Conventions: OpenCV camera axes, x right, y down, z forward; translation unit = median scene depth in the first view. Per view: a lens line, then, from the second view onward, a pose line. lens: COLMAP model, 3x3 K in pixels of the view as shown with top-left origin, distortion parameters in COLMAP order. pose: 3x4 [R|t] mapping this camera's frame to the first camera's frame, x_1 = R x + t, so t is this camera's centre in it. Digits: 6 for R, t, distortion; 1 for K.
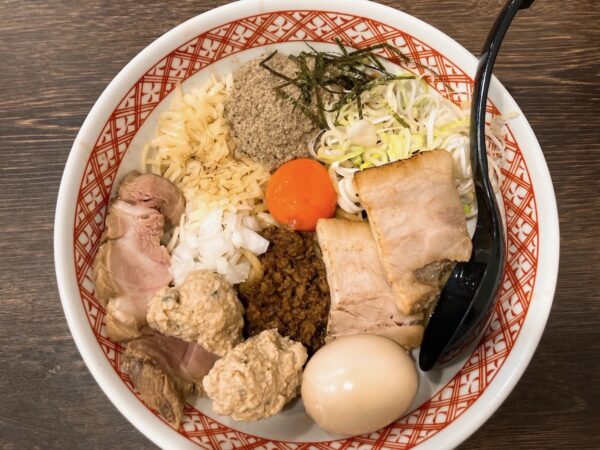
lens RADIAL K [[501.9, 0, 300.3], [0, 501.9, 223.7], [0, 0, 1]] dist [-0.034379, 0.017135]
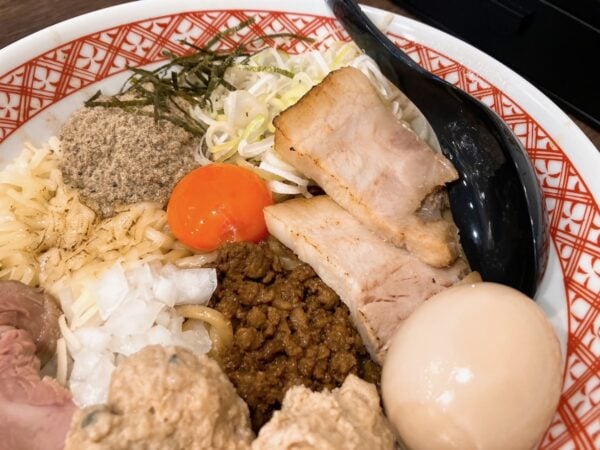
lens RADIAL K [[501.9, 0, 301.1], [0, 501.9, 226.3], [0, 0, 1]] dist [-0.034379, 0.017135]
pose [[0.821139, -0.435521, 0.368852, -0.173987], [0.555510, 0.758149, -0.341494, 0.258932], [-0.130917, 0.485315, 0.864482, 0.411315]]
